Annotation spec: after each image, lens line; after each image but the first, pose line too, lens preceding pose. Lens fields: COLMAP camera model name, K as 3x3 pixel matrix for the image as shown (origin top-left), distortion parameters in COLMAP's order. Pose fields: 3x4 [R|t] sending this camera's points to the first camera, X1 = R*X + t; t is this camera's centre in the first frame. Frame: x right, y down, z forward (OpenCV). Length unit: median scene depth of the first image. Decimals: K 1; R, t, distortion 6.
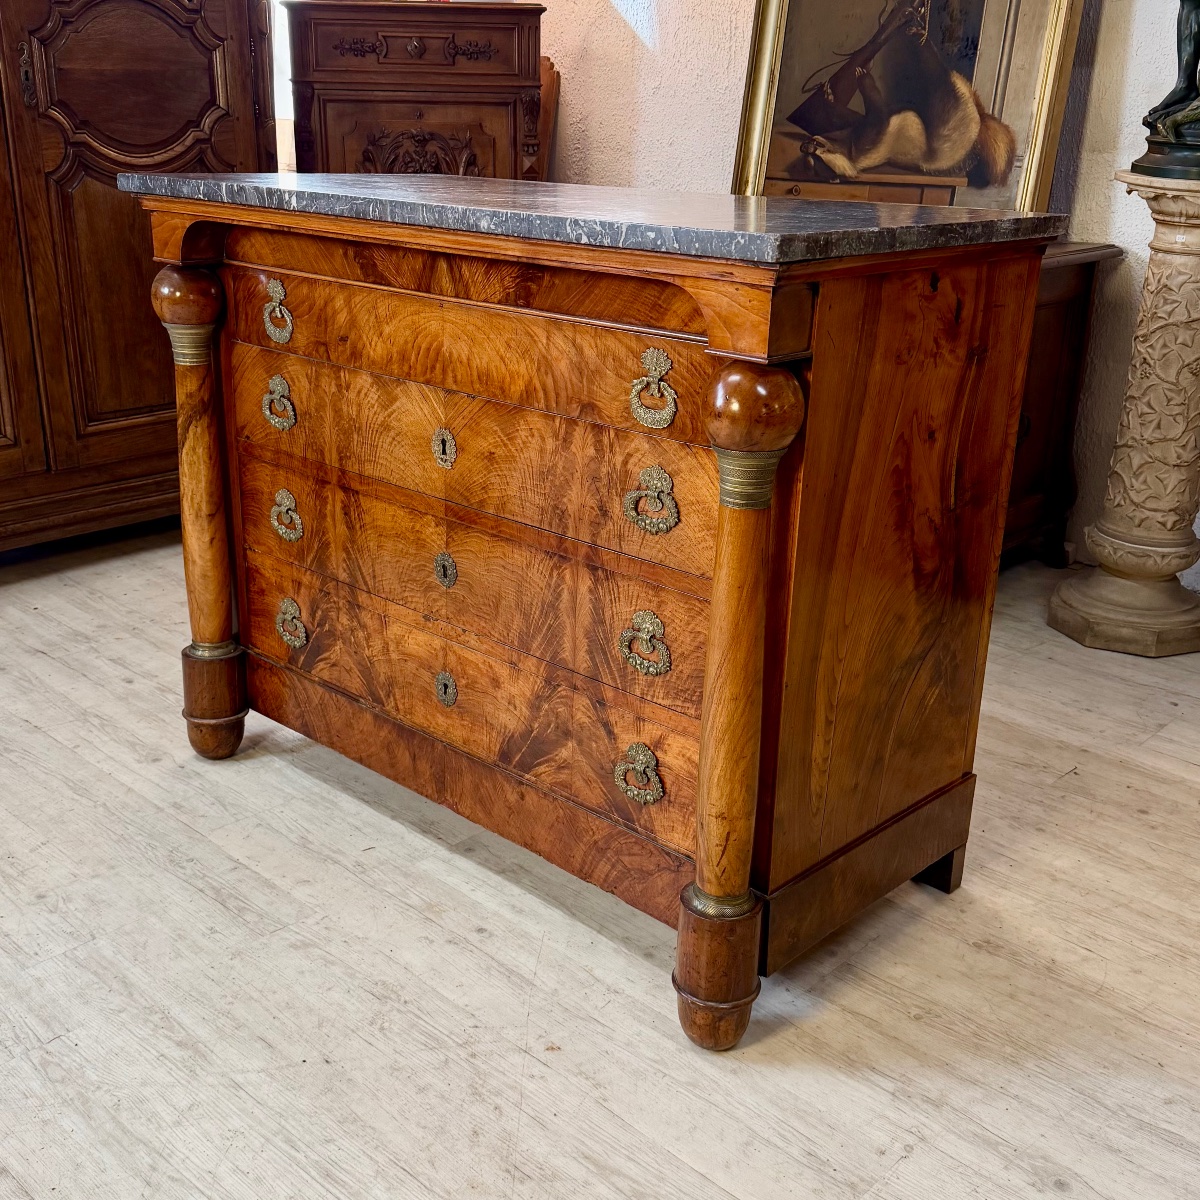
lens RADIAL K [[1331.2, 0, 601.9], [0, 1331.2, 595.7], [0, 0, 1]] dist [0.148220, -0.293709]
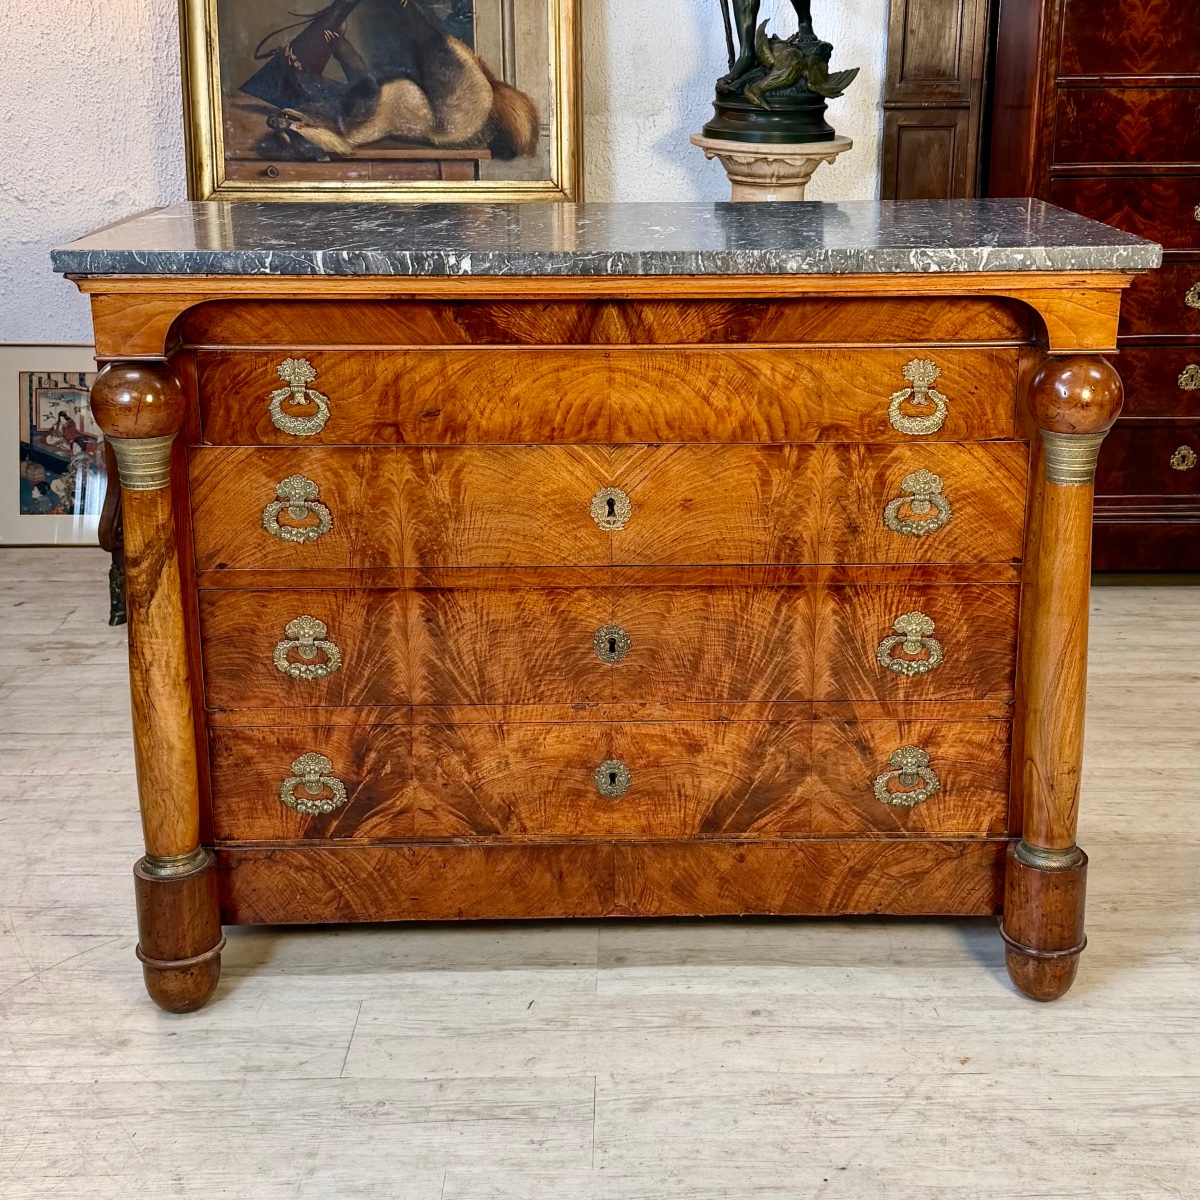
lens RADIAL K [[1723.1, 0, 637.8], [0, 1723.1, 534.3], [0, 0, 1]] dist [0.155509, -0.299951]
pose [[0.721480, -0.218612, 0.657020, -0.842494], [0.250322, 0.967027, 0.046881, -0.139389], [-0.645605, 0.130643, 0.752414, 0.115550]]
